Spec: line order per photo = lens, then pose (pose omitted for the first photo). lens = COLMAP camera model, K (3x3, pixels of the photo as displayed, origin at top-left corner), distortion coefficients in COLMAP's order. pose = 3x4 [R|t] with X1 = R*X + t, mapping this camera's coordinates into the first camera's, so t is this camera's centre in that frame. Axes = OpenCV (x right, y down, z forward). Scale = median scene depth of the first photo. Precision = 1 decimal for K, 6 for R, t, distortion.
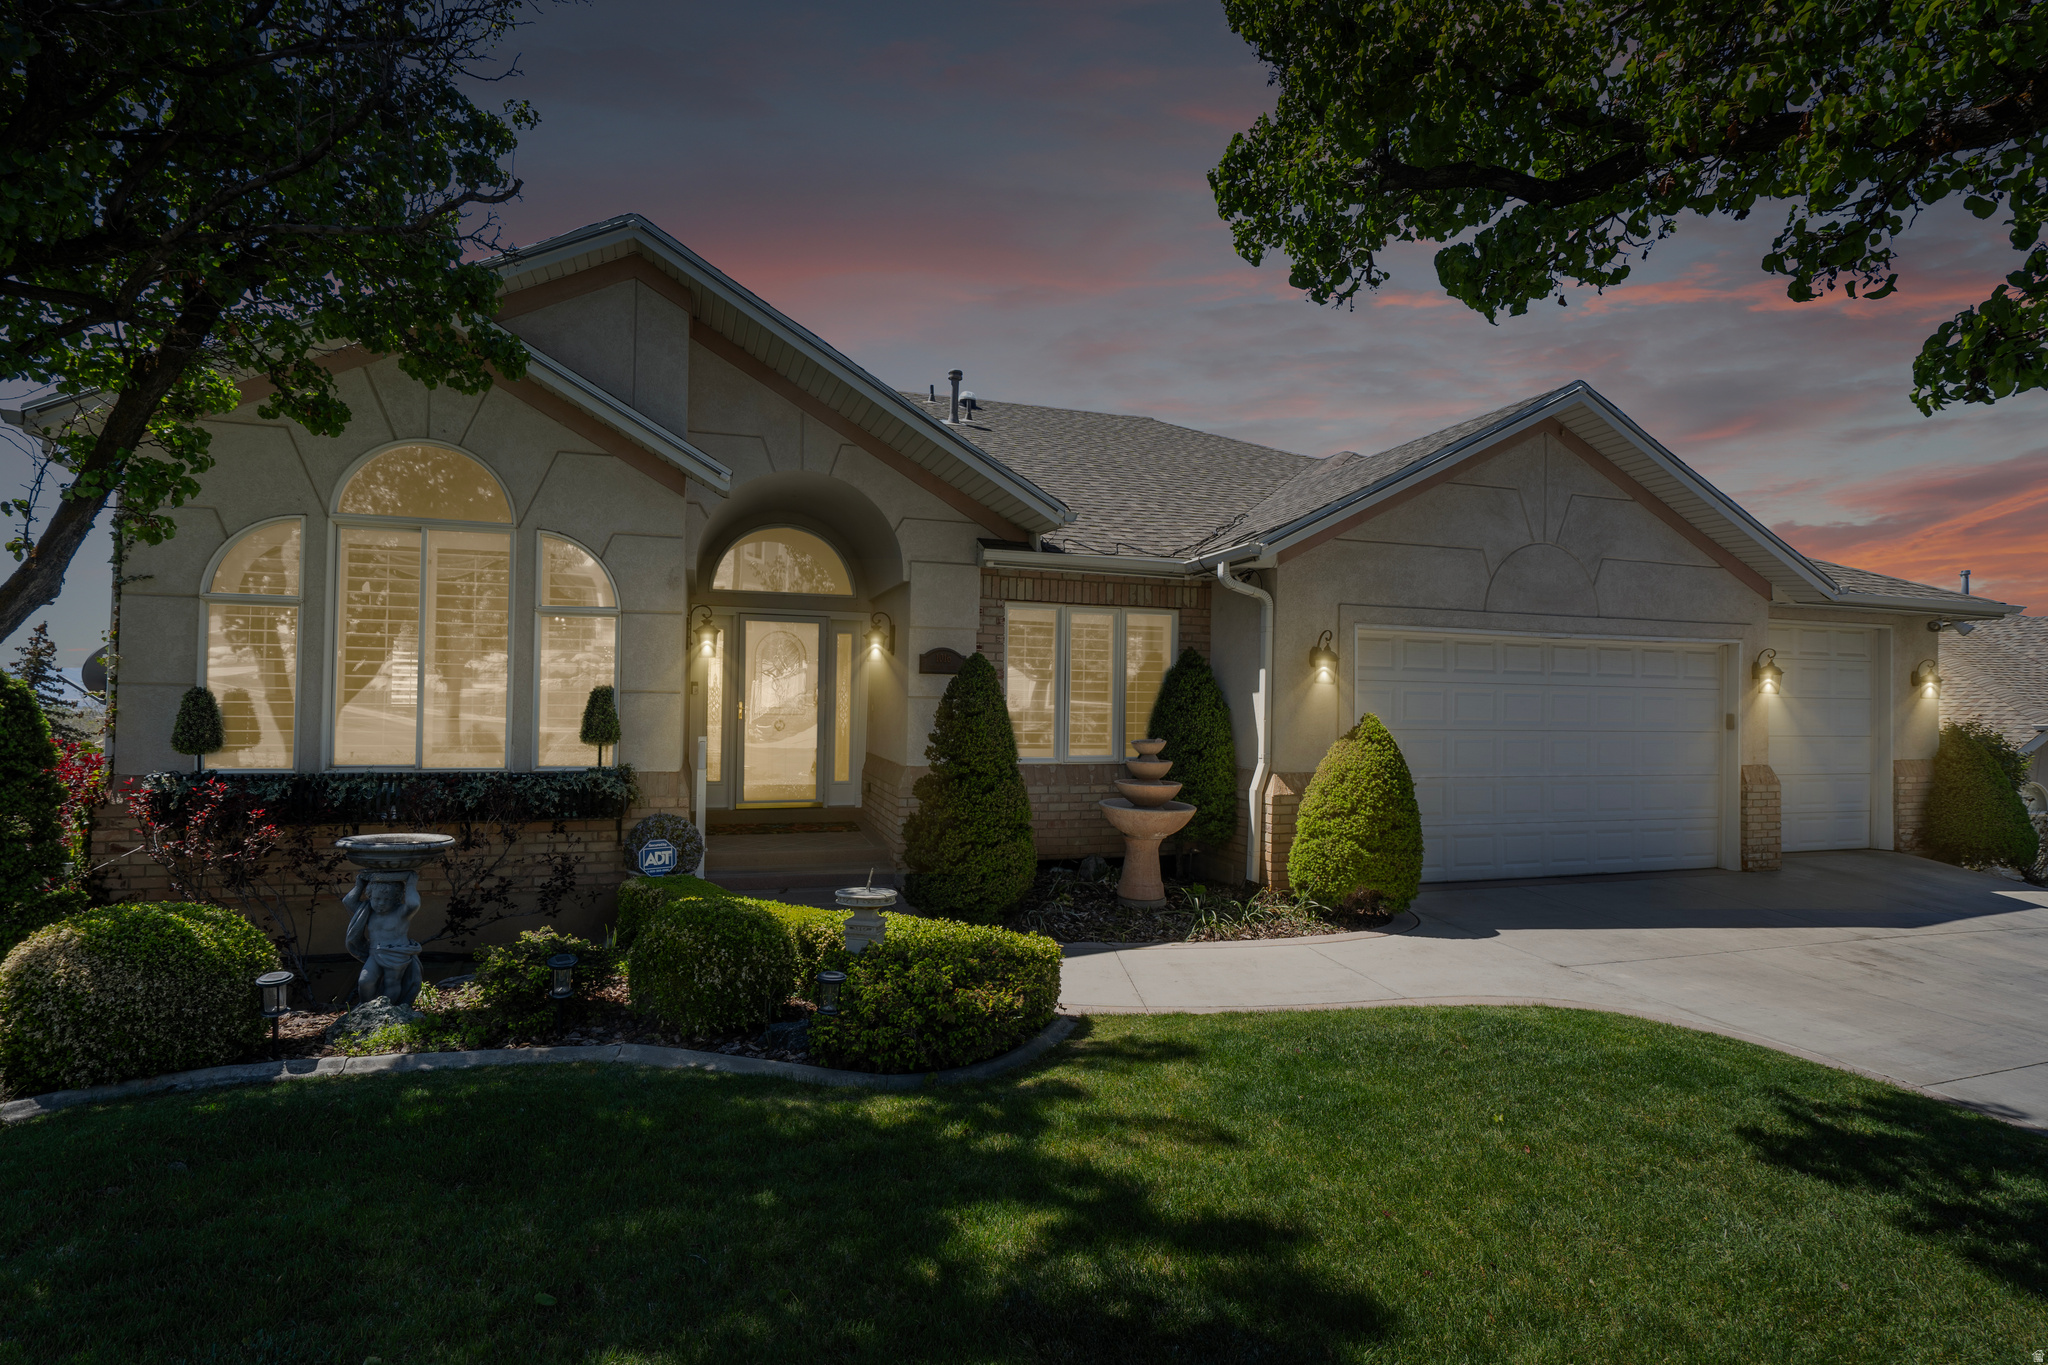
lens RADIAL K [[943.4, 0, 1024.0], [0, 943.4, 682.5], [0, 0, 1]] dist [-0.001812, 0.000007]
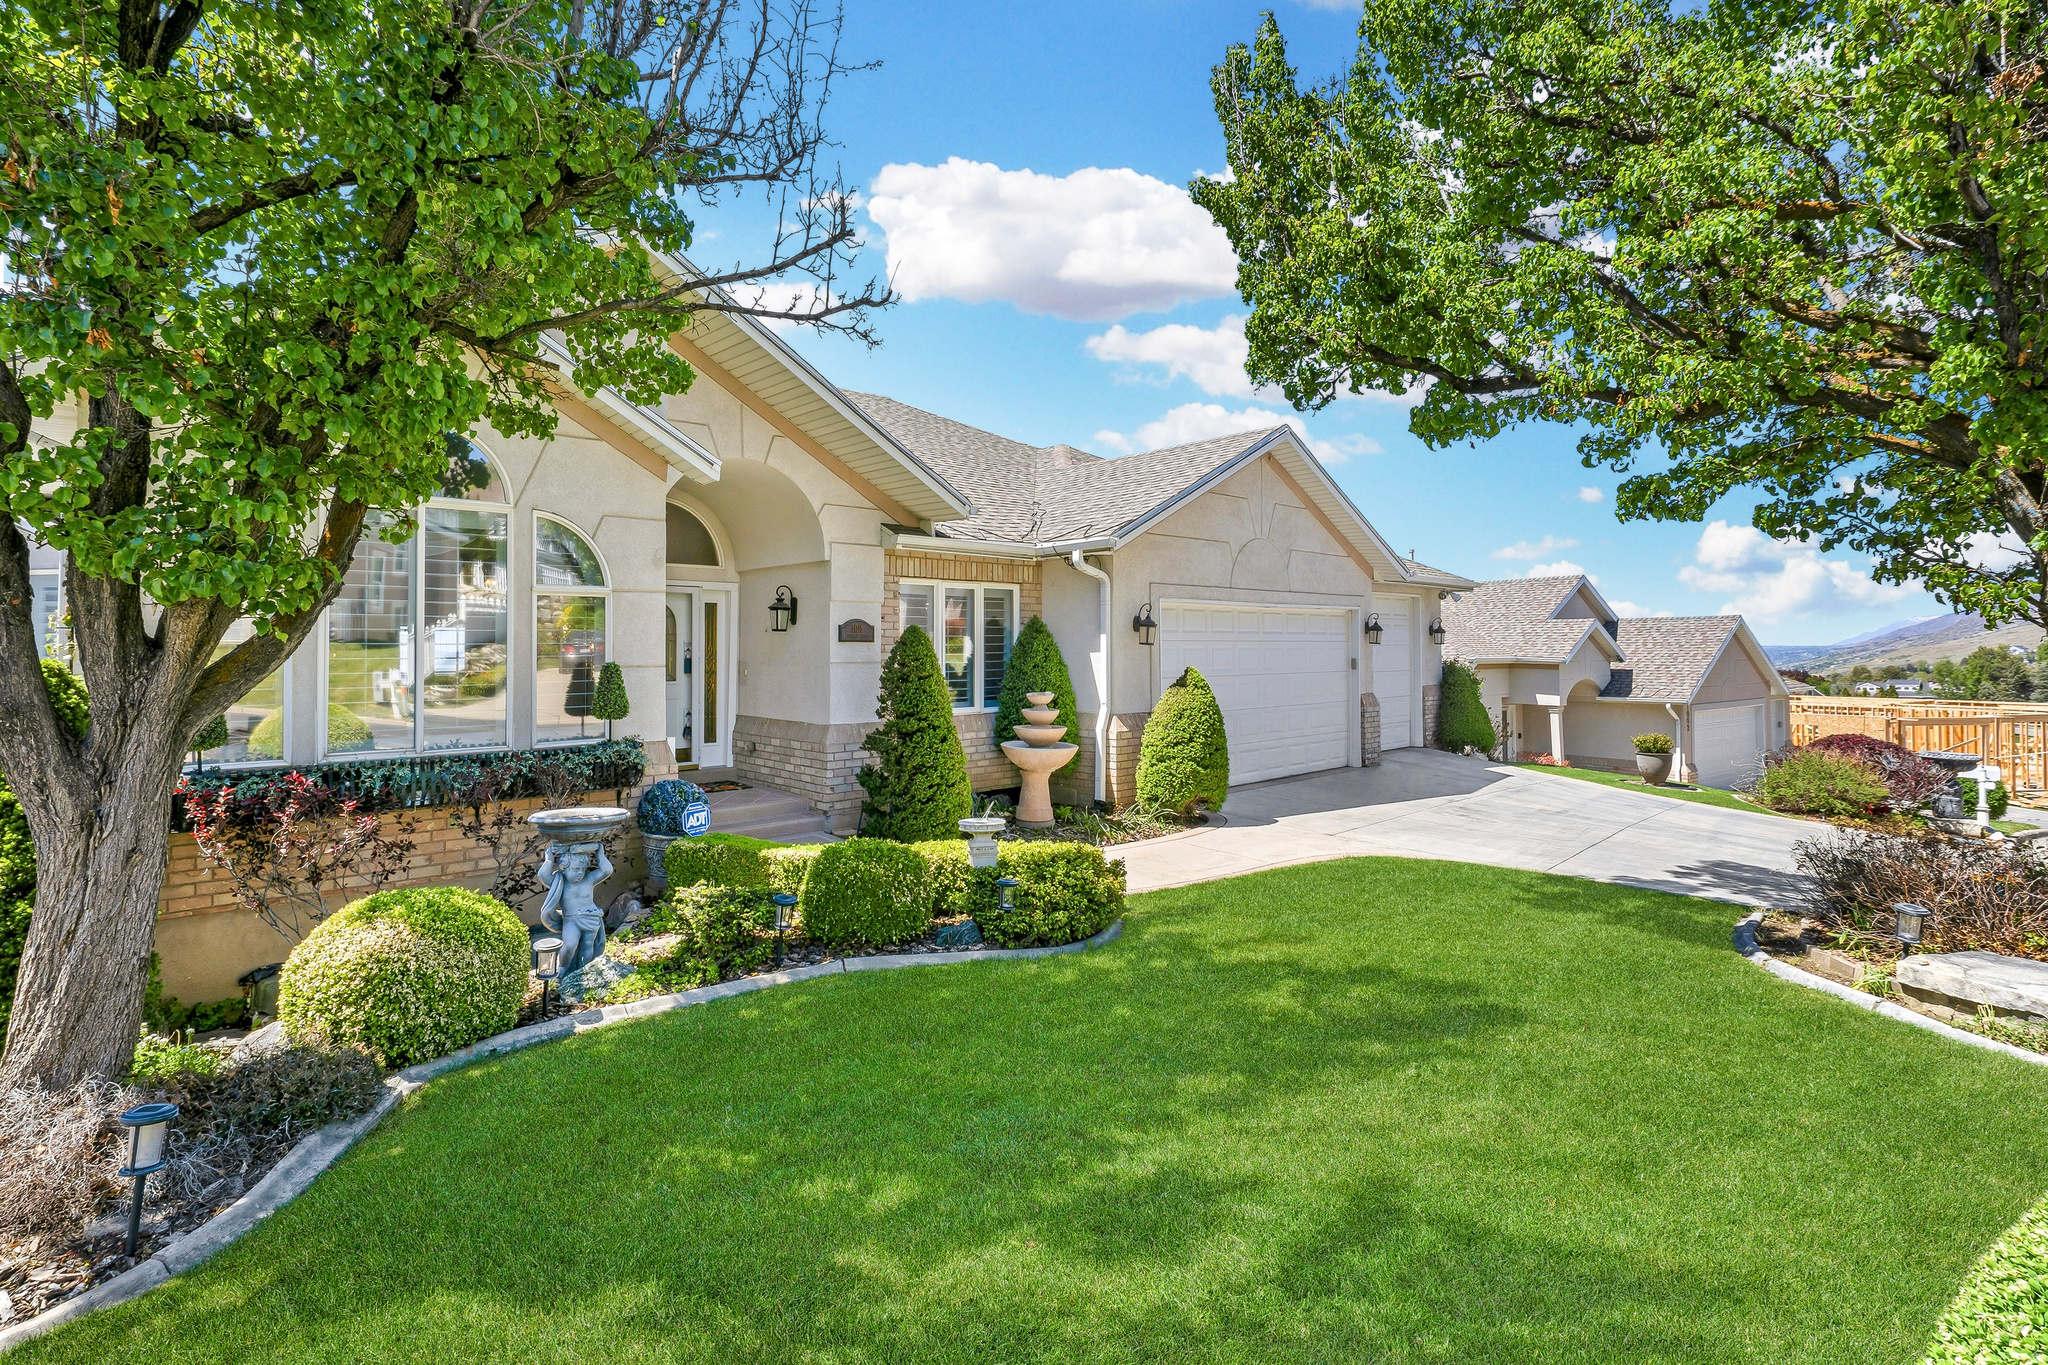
lens RADIAL K [[929.4, 0, 1025.1], [0, 929.4, 636.7], [0, 0, 1]] dist [-0.014632, -0.000011]
pose [[0.911137, -0.014543, 0.411847, -0.394670], [0.011776, 0.999888, 0.009254, -0.025752], [-0.411935, -0.003582, 0.911206, -0.111617]]
